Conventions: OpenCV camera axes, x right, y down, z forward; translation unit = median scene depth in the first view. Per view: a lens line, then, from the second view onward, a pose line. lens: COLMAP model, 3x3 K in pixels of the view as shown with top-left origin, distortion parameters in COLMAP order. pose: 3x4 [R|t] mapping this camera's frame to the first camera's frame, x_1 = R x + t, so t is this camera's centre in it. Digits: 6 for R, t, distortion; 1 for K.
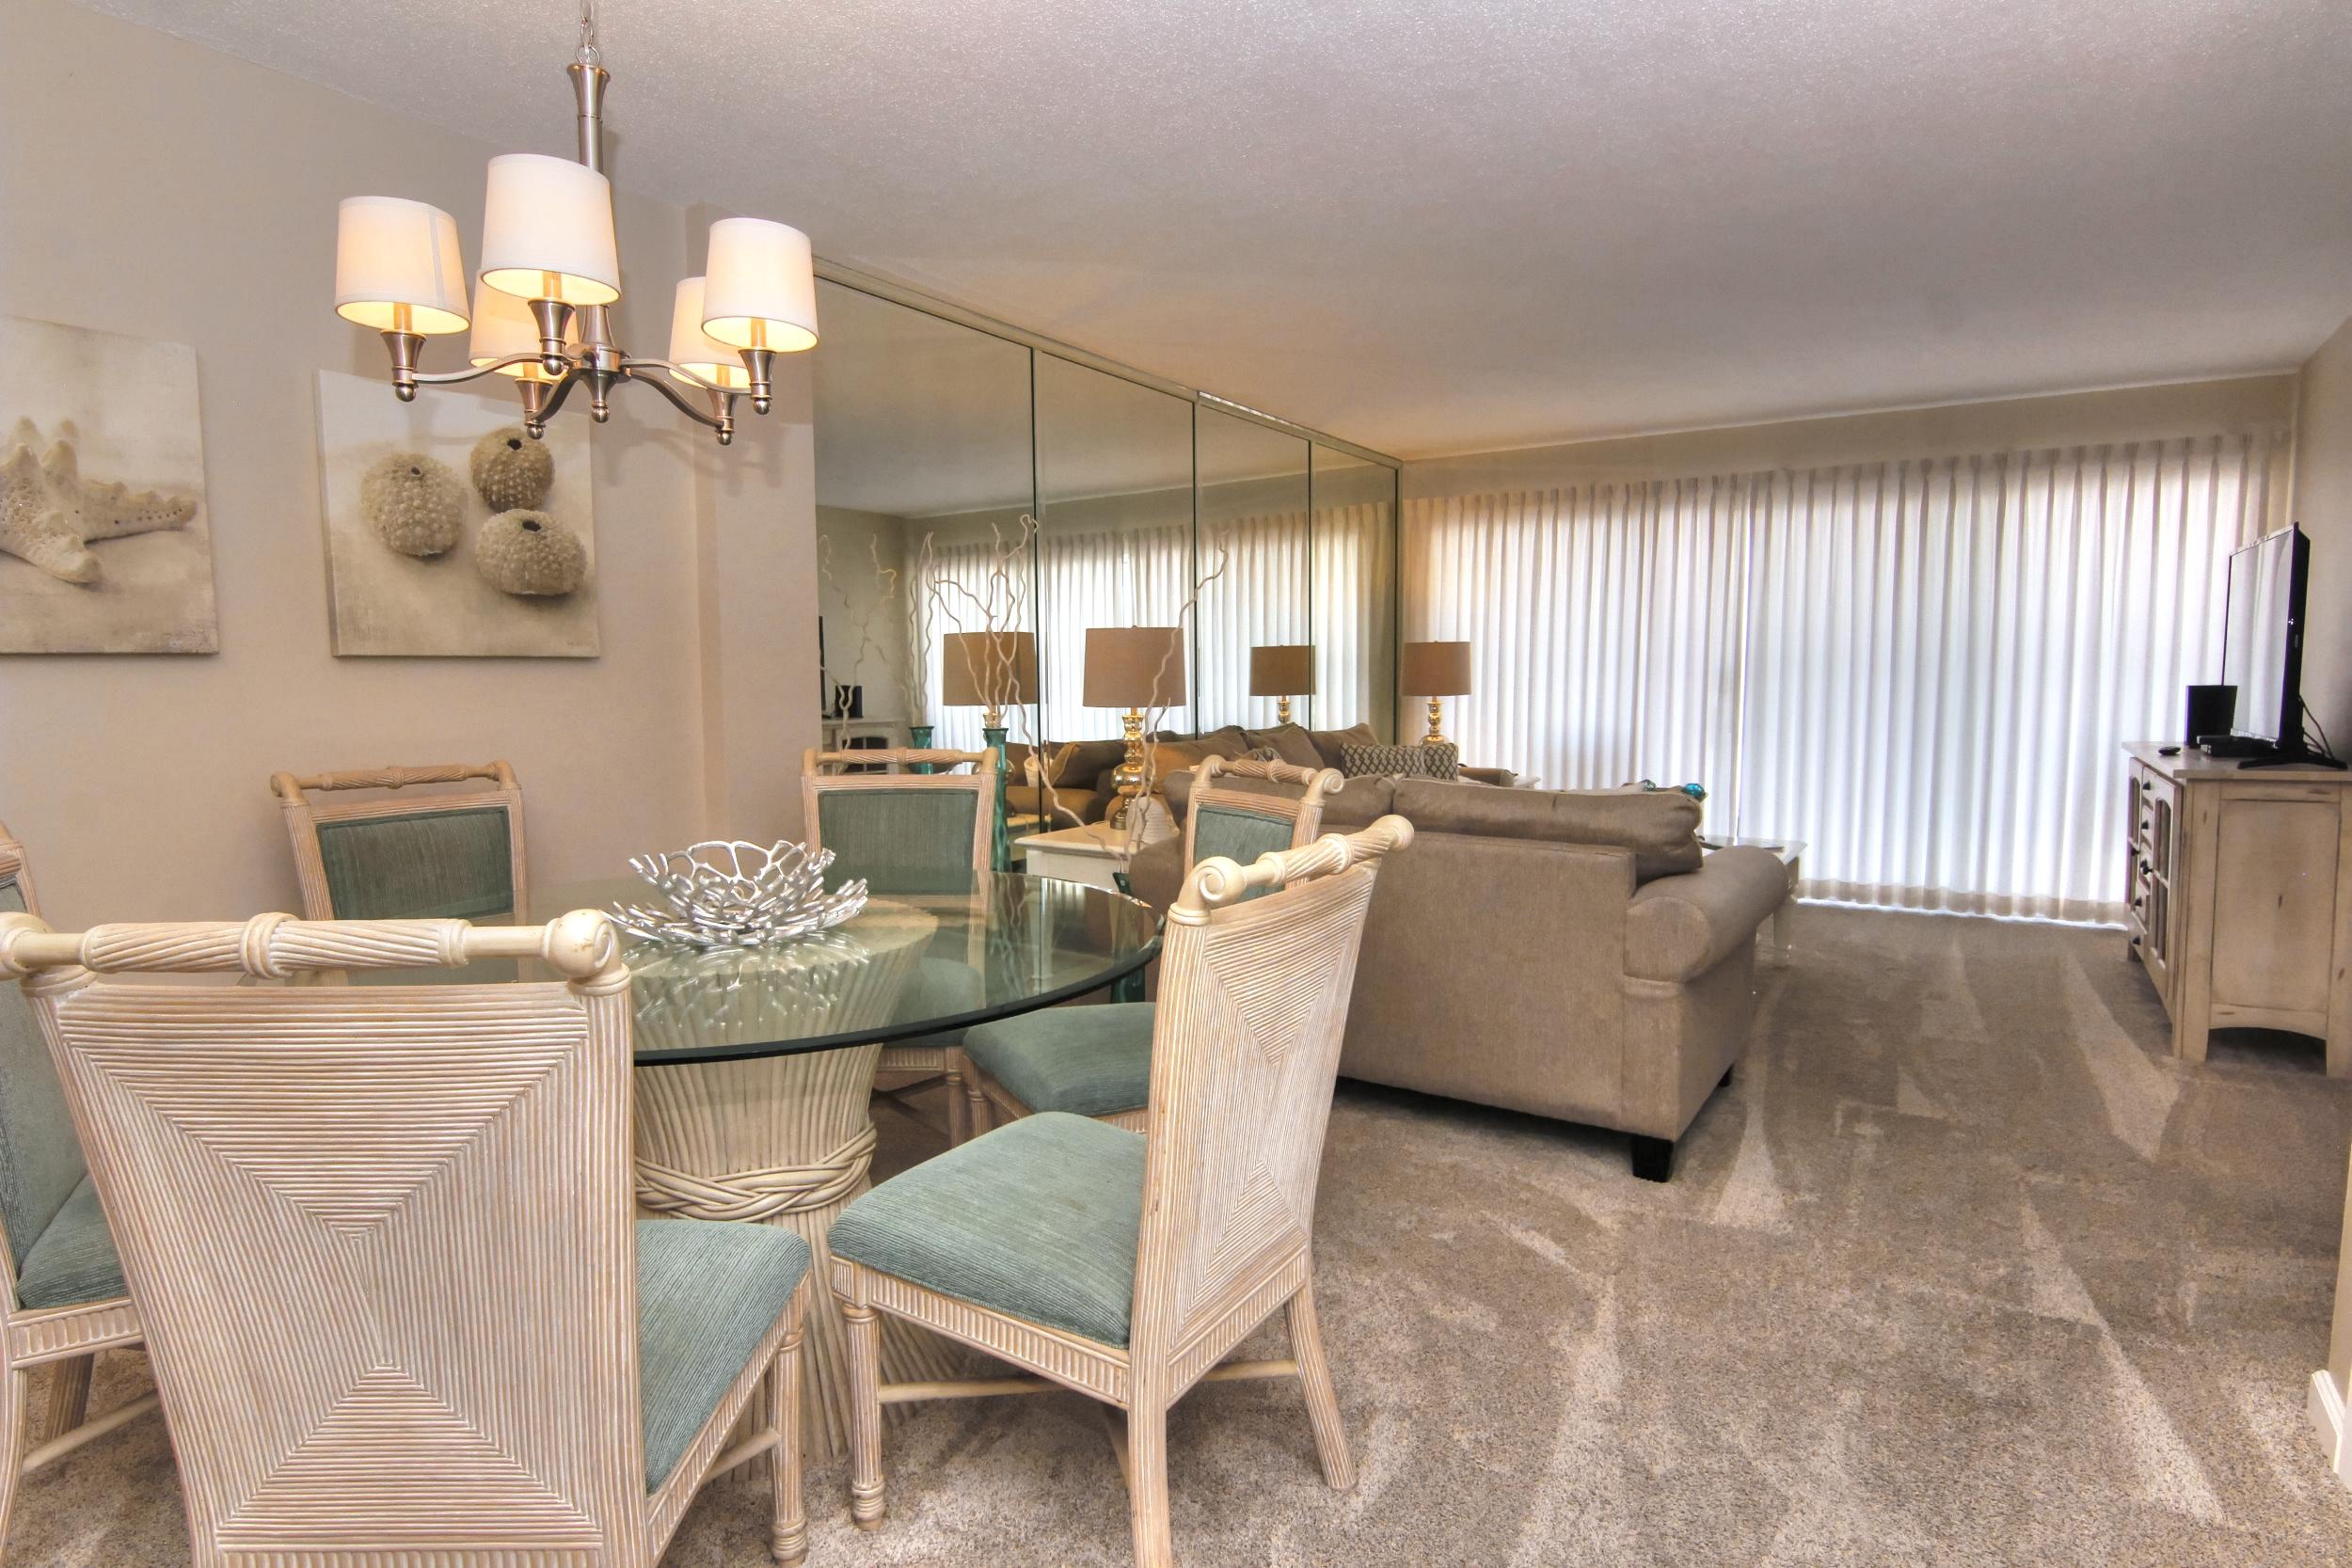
lens RADIAL K [[1238.7, 0, 1189.4], [0, 1238.7, 784.7], [0, 0, 1]] dist [-0.003480, -0.001693]
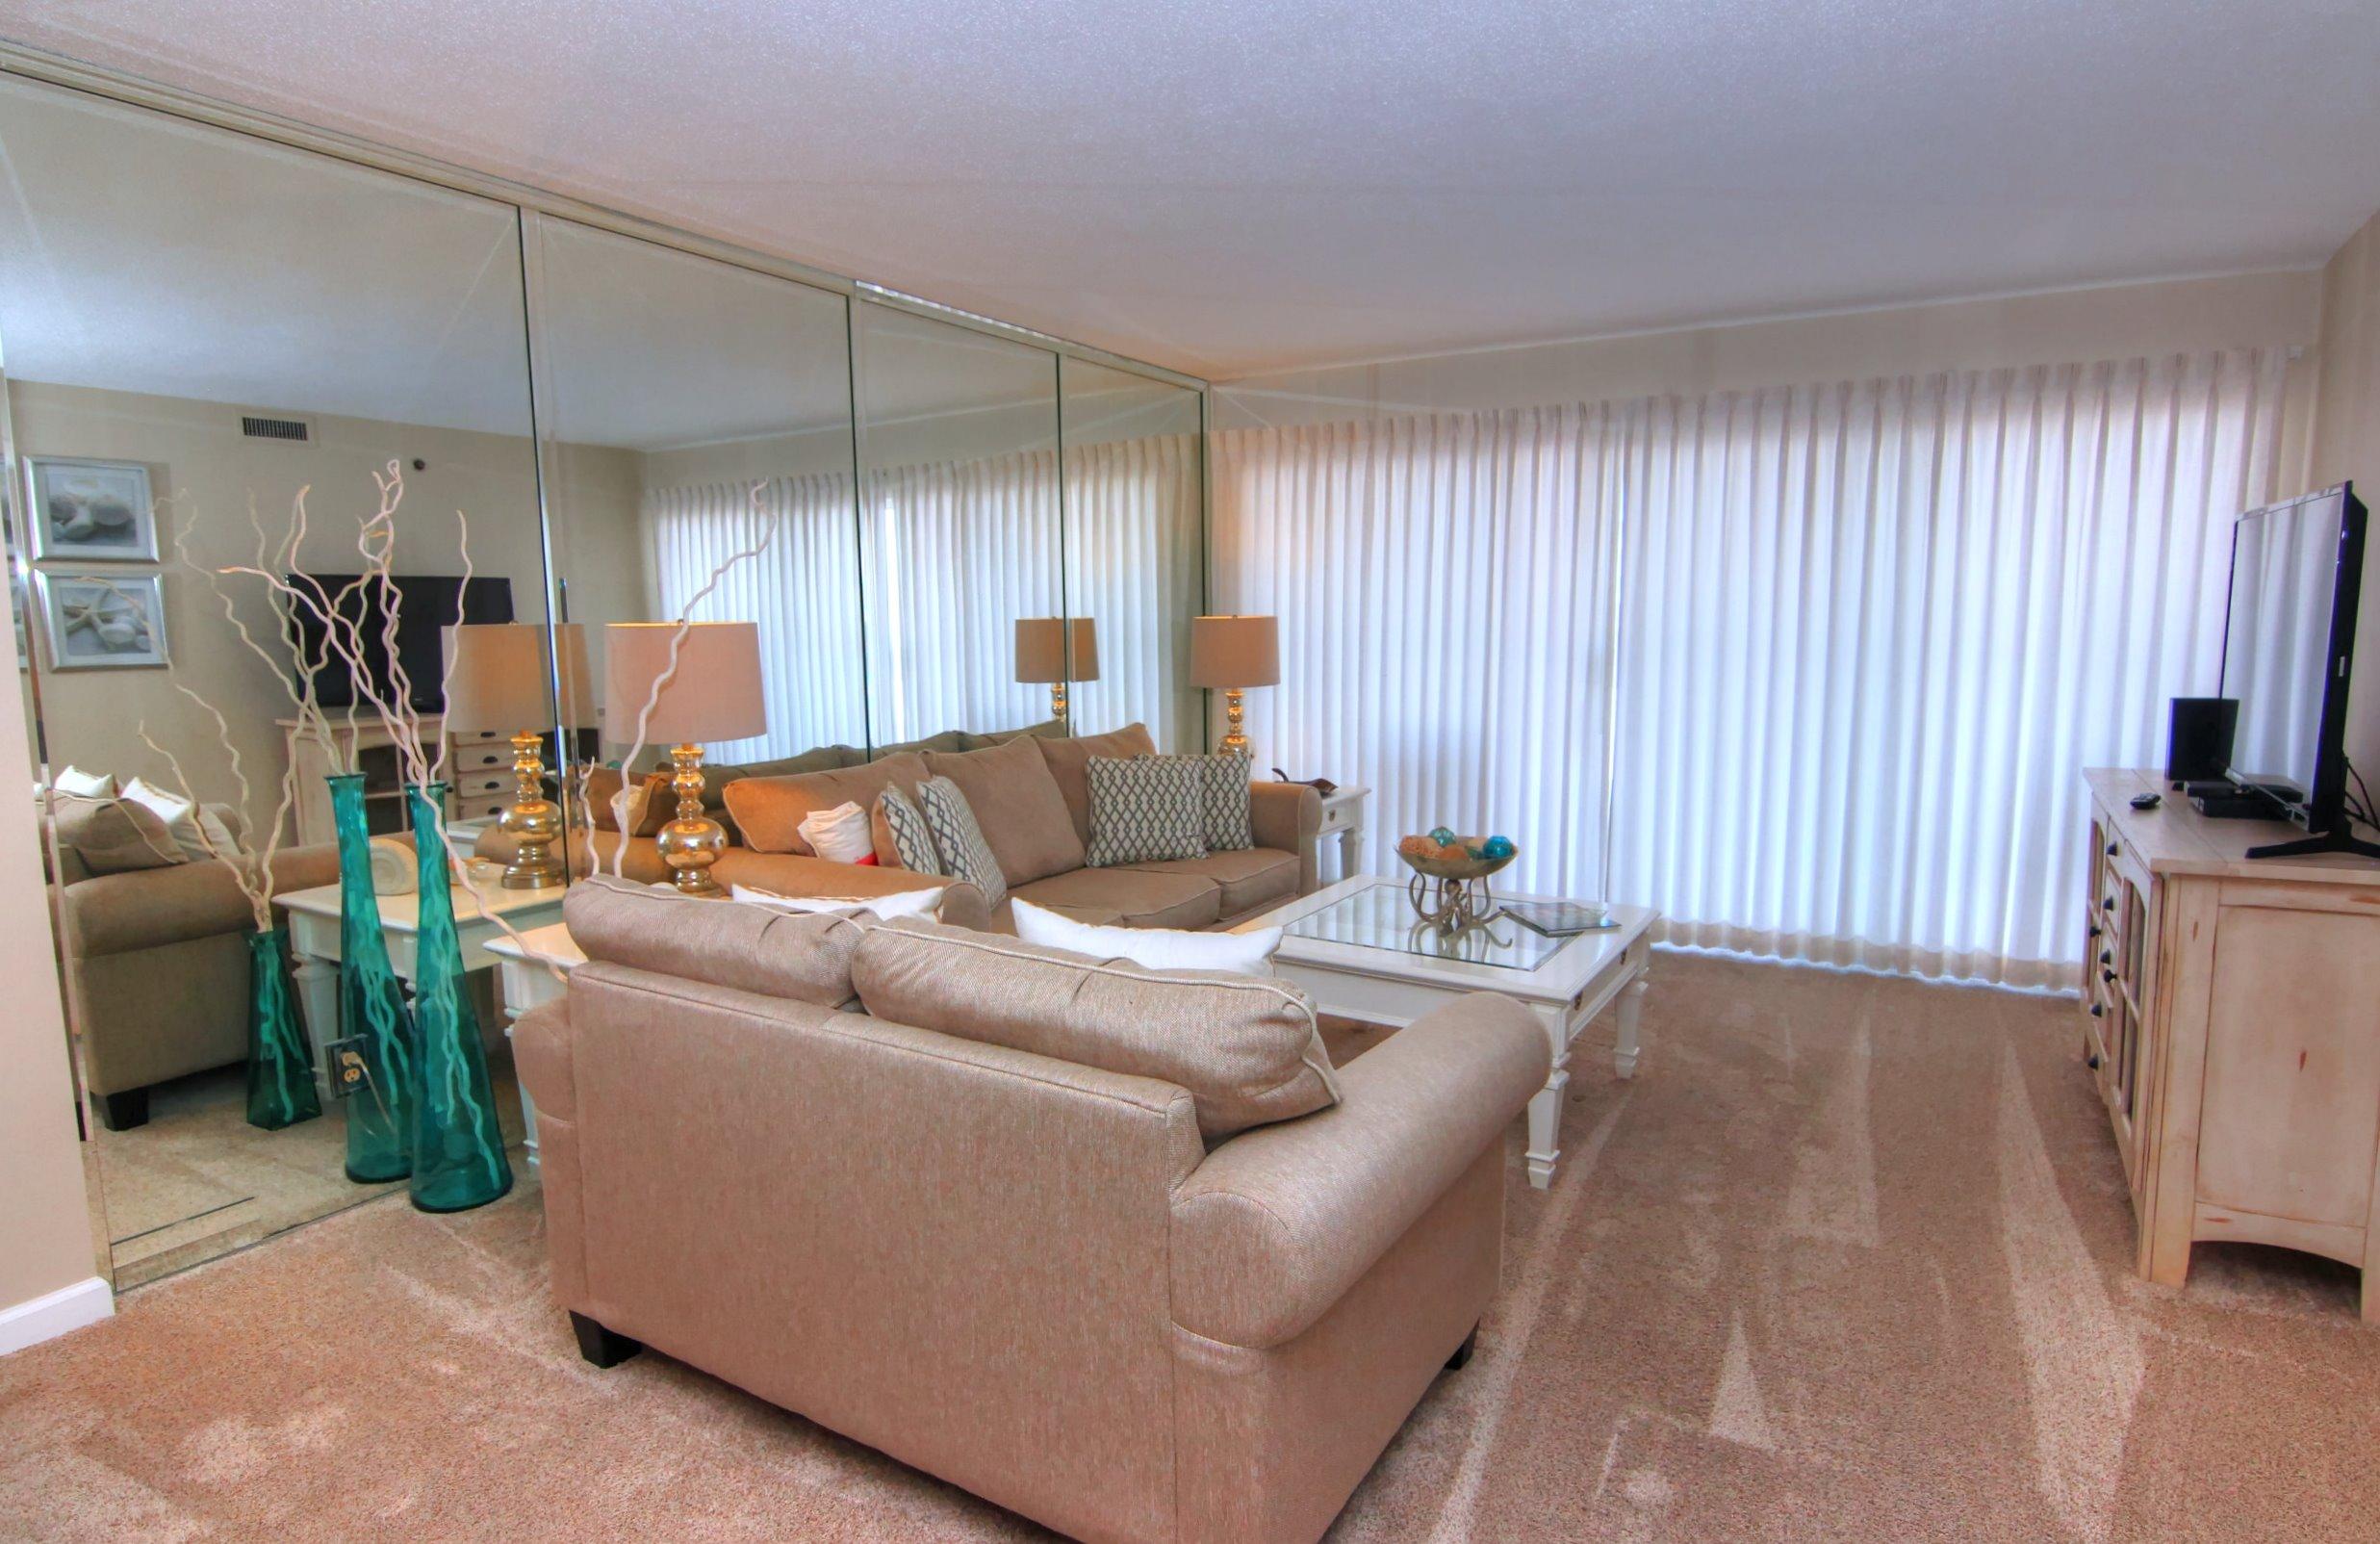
lens RADIAL K [[1288.7, 0, 1204.0], [0, 1288.7, 783.6], [0, 0, 1]] dist [0.001488, -0.004651]
pose [[0.999133, -0.007079, 0.041020, 0.183654], [0.005266, 0.999012, 0.044123, -0.058690], [-0.041292, -0.043869, 0.998184, 0.233999]]
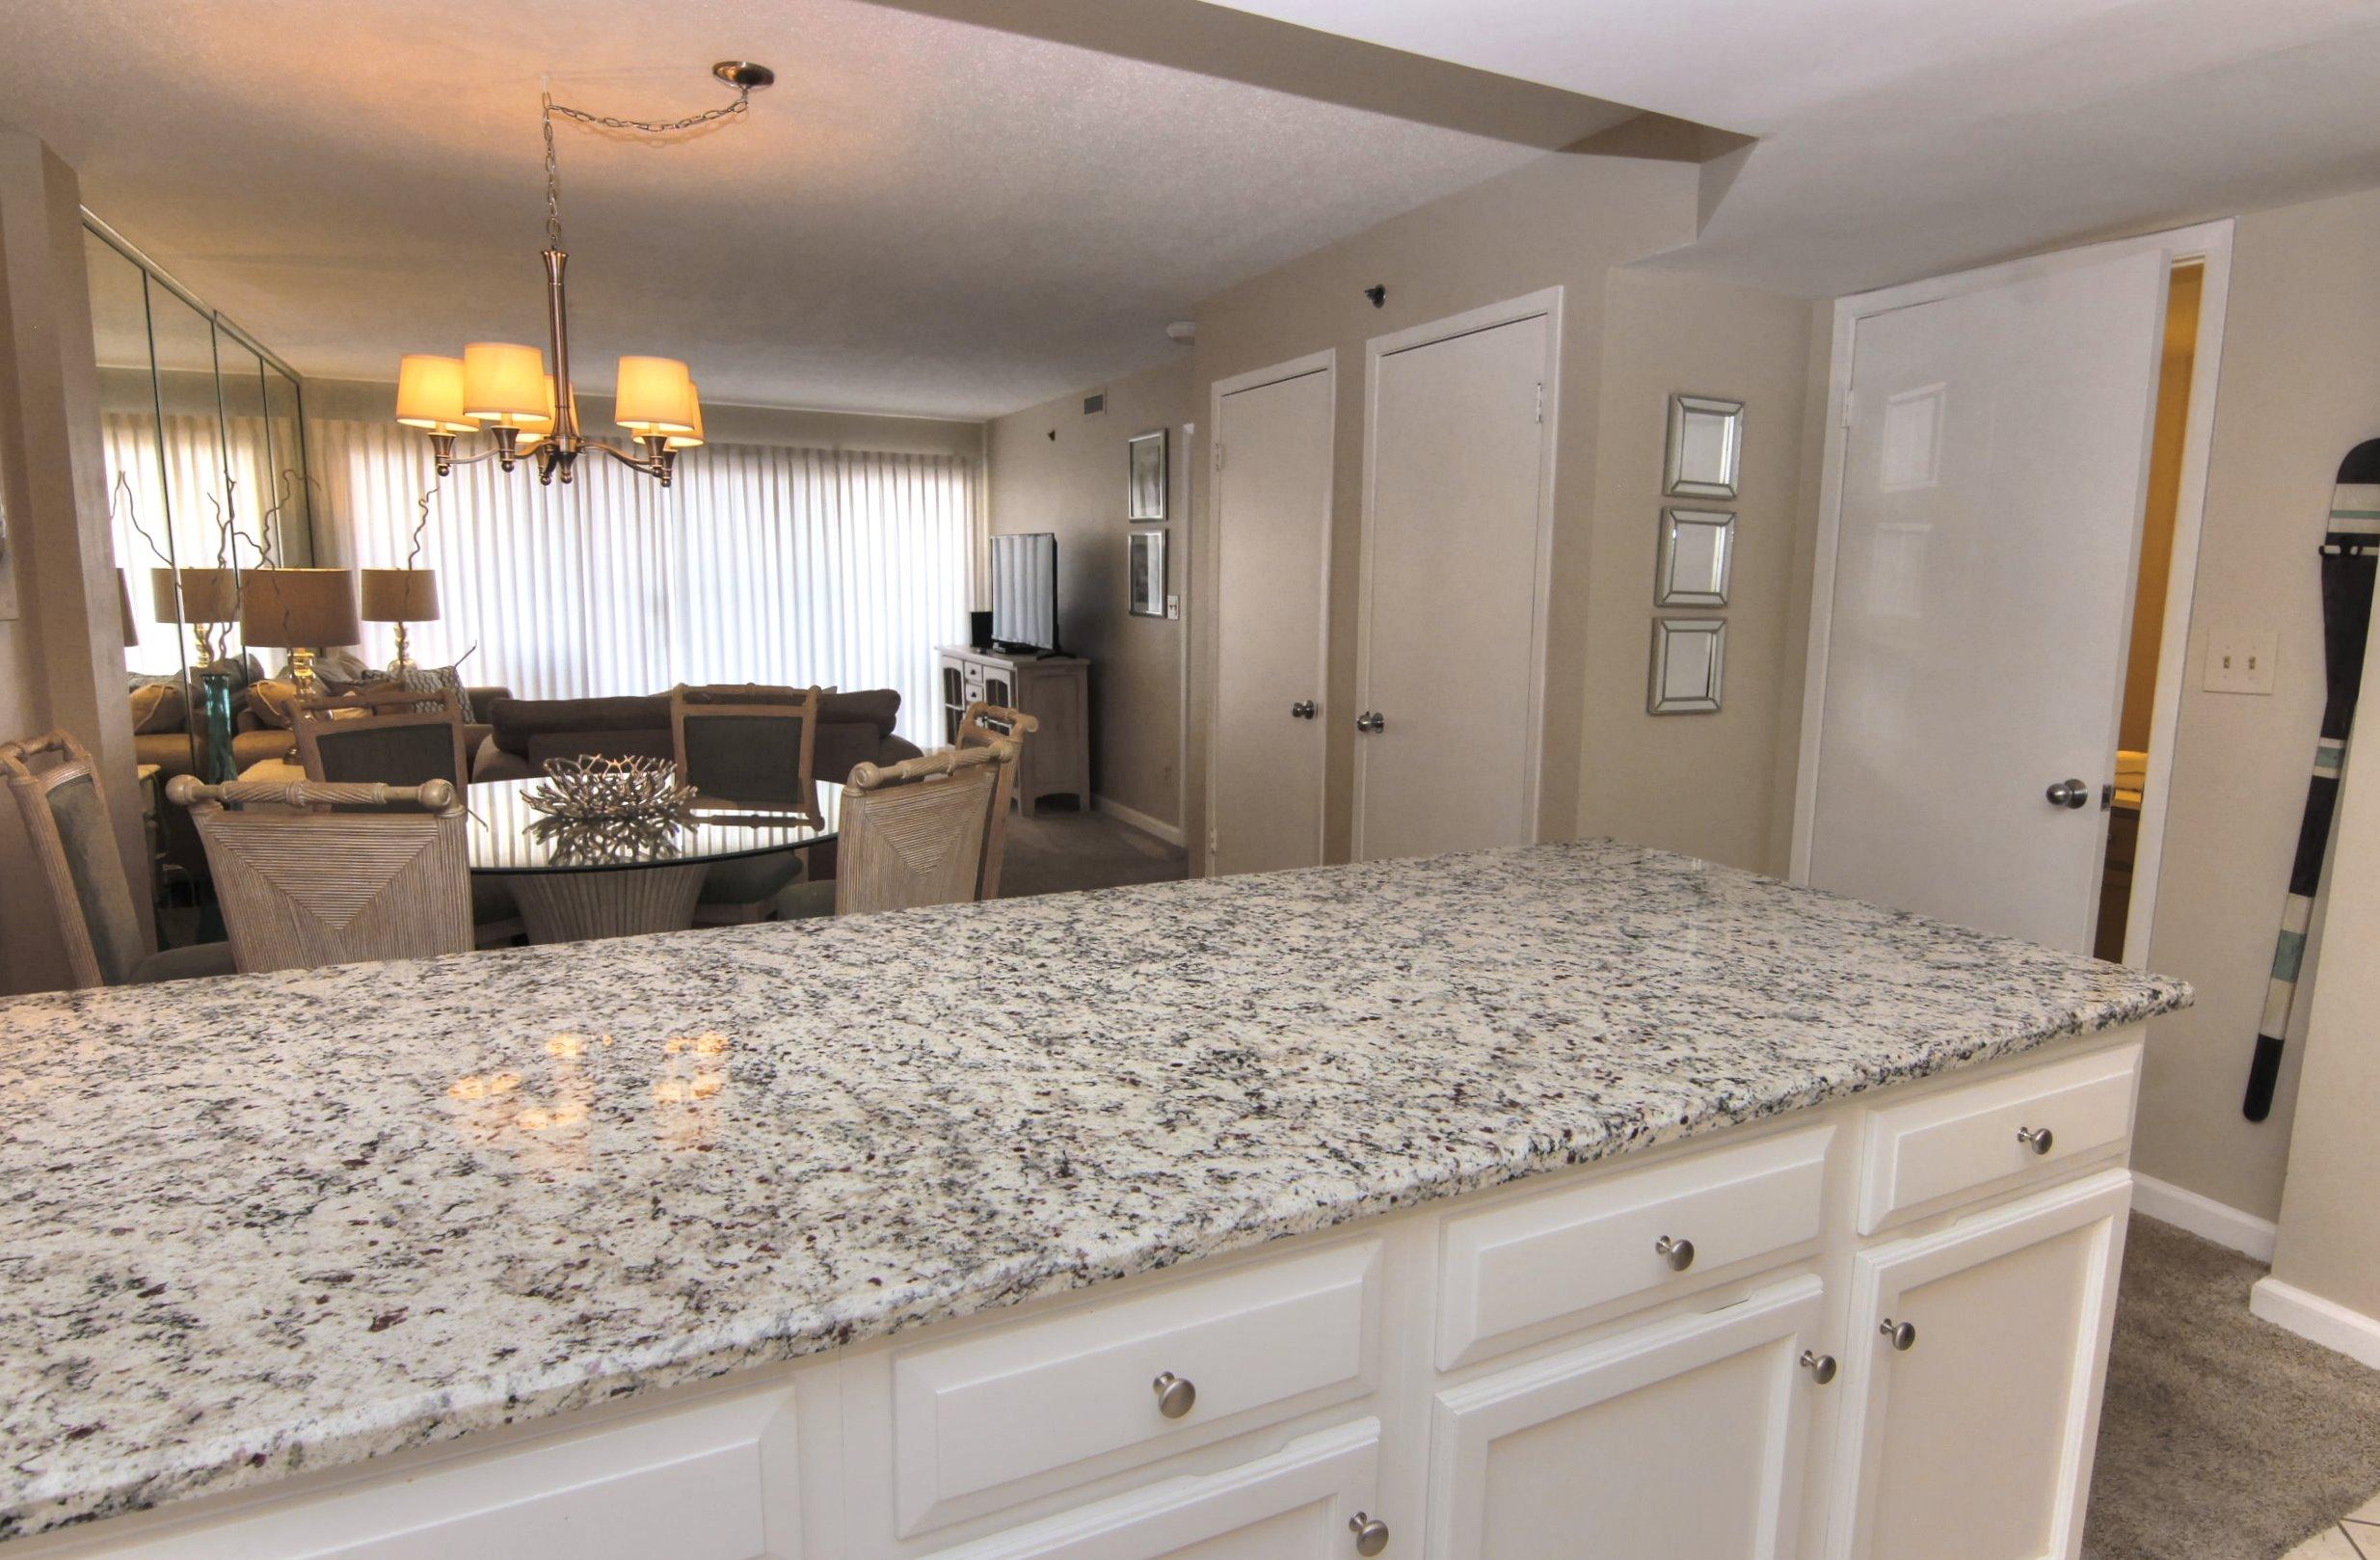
lens RADIAL K [[1341.6, 0, 1199.2], [0, 1341.6, 778.0], [0, 0, 1]] dist [0.004411, 0.000546]
pose [[0.508196, -0.119312, 0.852937, -0.557218], [0.060204, 0.992856, 0.103014, -0.021393], [-0.859134, -0.001001, 0.511749, -0.192428]]
